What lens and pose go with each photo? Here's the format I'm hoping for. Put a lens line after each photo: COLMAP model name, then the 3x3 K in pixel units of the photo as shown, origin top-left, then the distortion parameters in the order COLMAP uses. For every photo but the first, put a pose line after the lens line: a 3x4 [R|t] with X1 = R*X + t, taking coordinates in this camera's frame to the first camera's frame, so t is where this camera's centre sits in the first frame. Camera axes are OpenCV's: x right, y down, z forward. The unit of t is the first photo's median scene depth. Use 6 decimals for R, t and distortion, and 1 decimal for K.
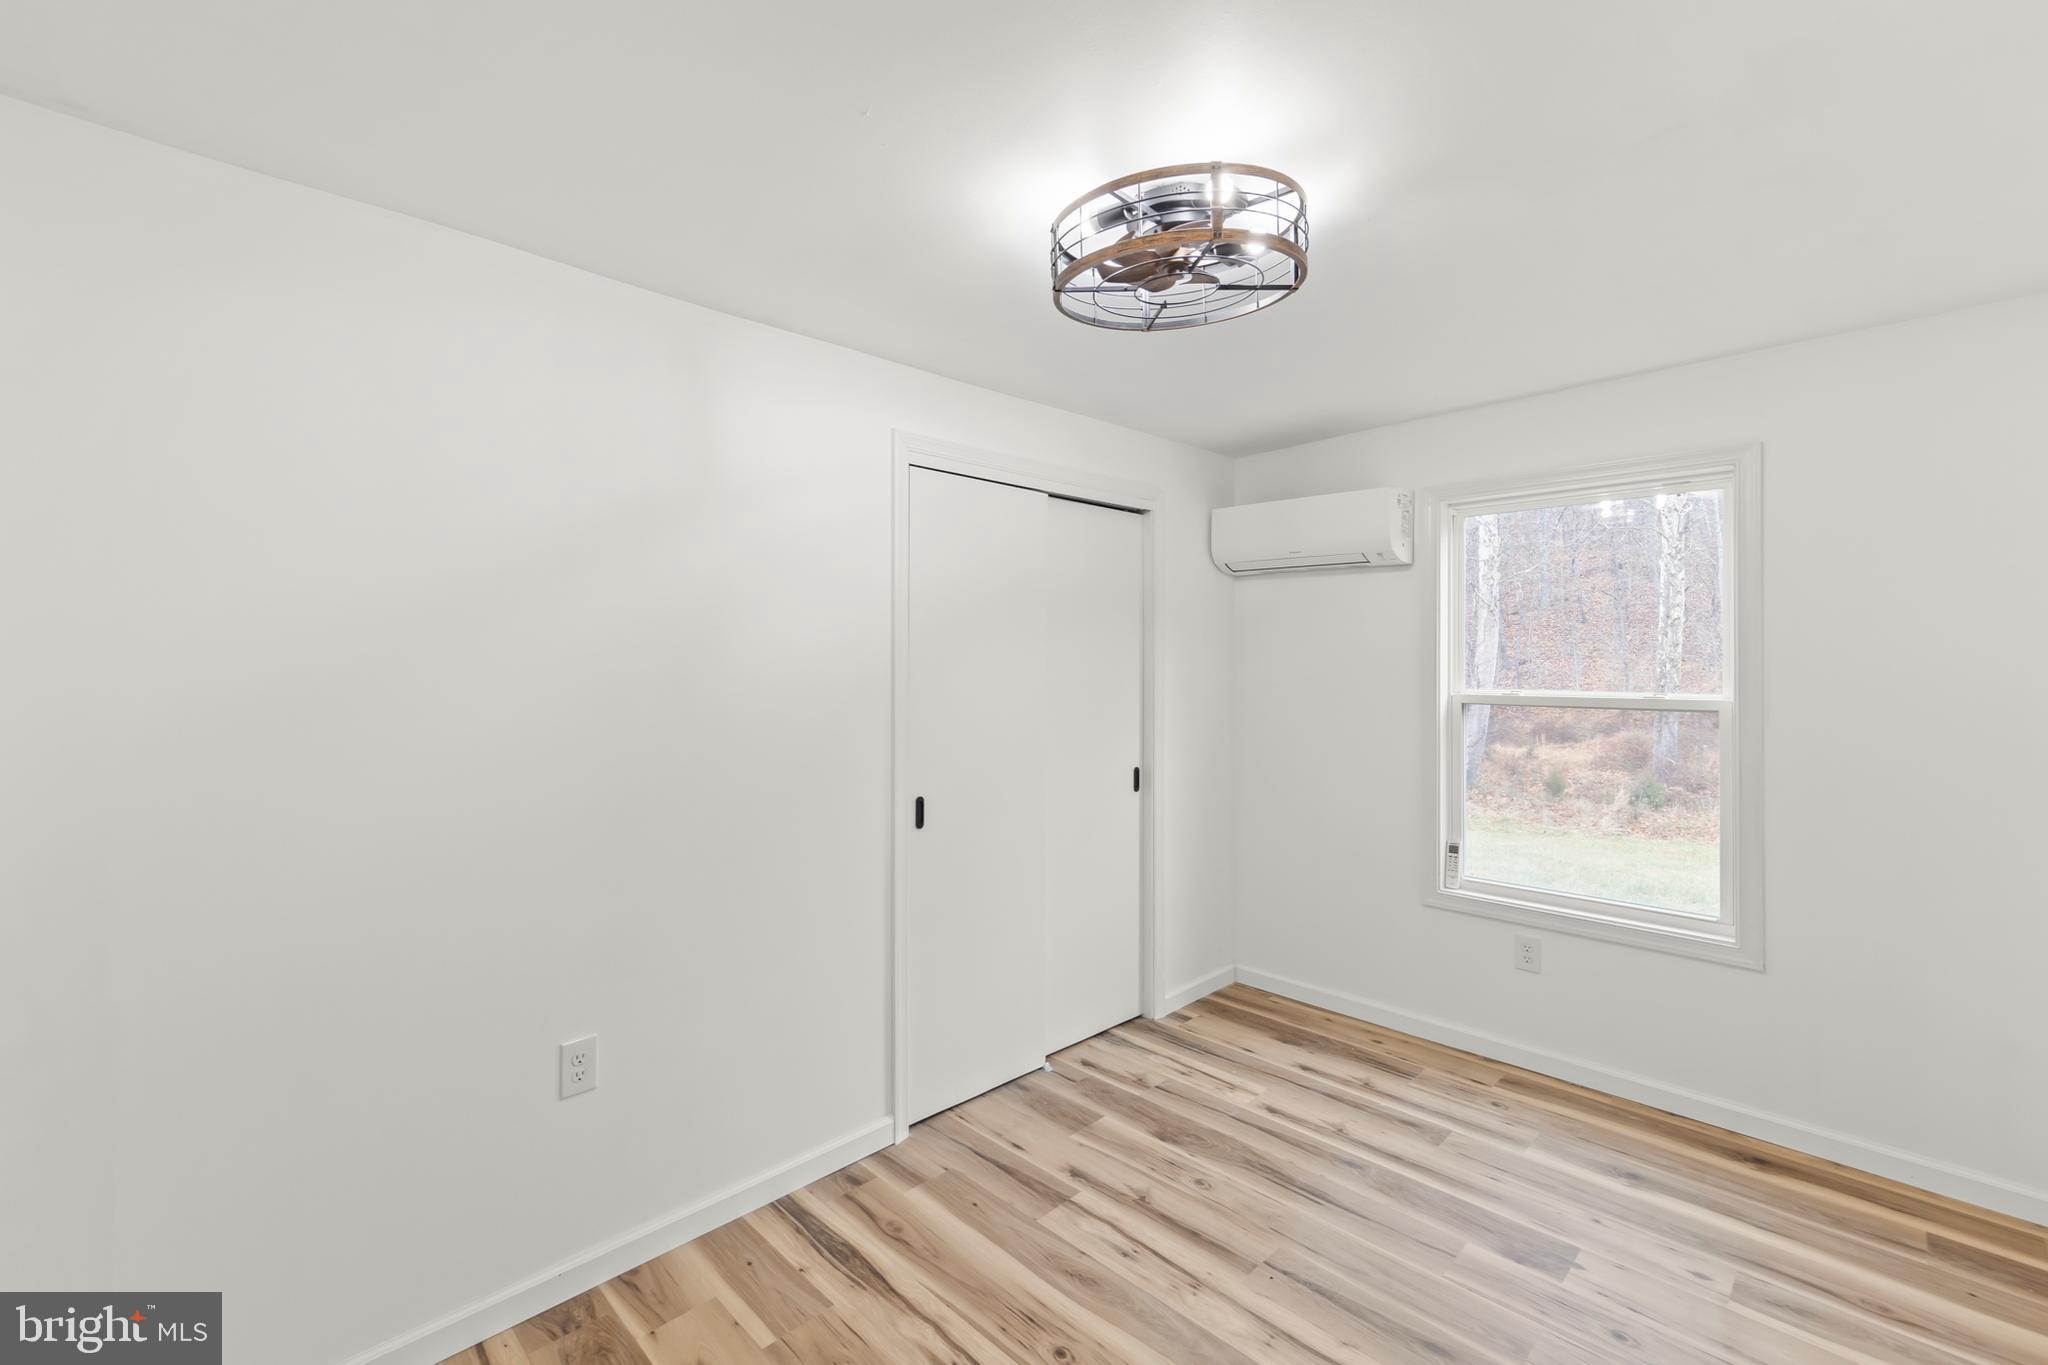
lens RADIAL K [[886.8, 0, 1012.3], [0, 886.8, 670.7], [0, 0, 1]] dist [0.004918, 0.000452]
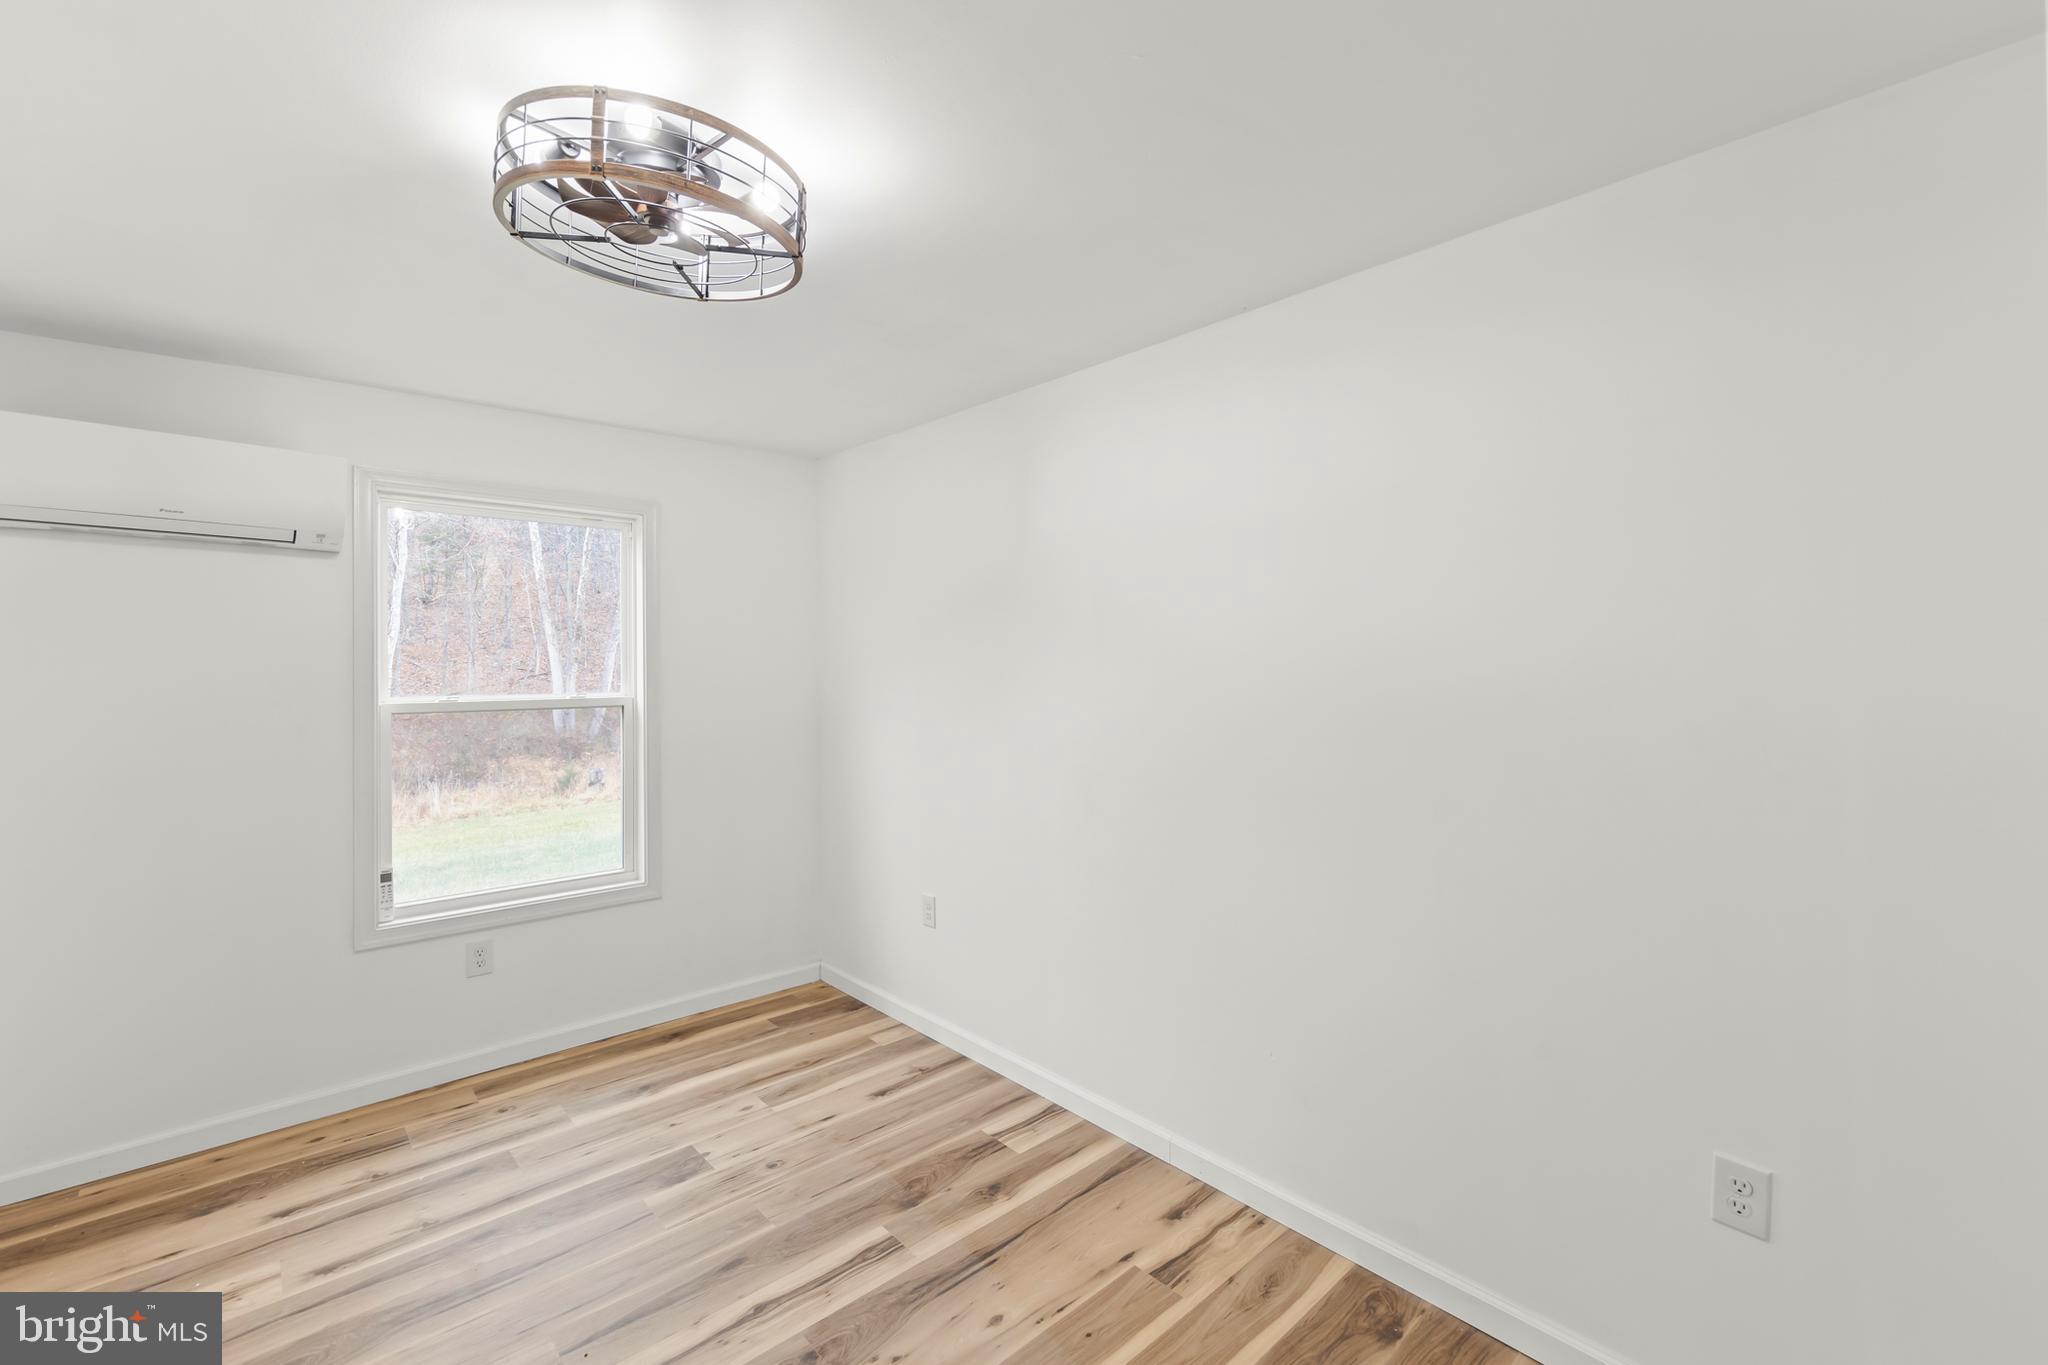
lens RADIAL K [[886.8, 0, 1003.4], [0, 886.8, 668.3], [0, 0, 1]] dist [0.004918, 0.000452]
pose [[0.019573, -0.001954, 0.999807, -0.516926], [0.011245, 0.999935, 0.001734, -0.005209], [-0.999745, 0.011208, 0.019594, 0.481774]]
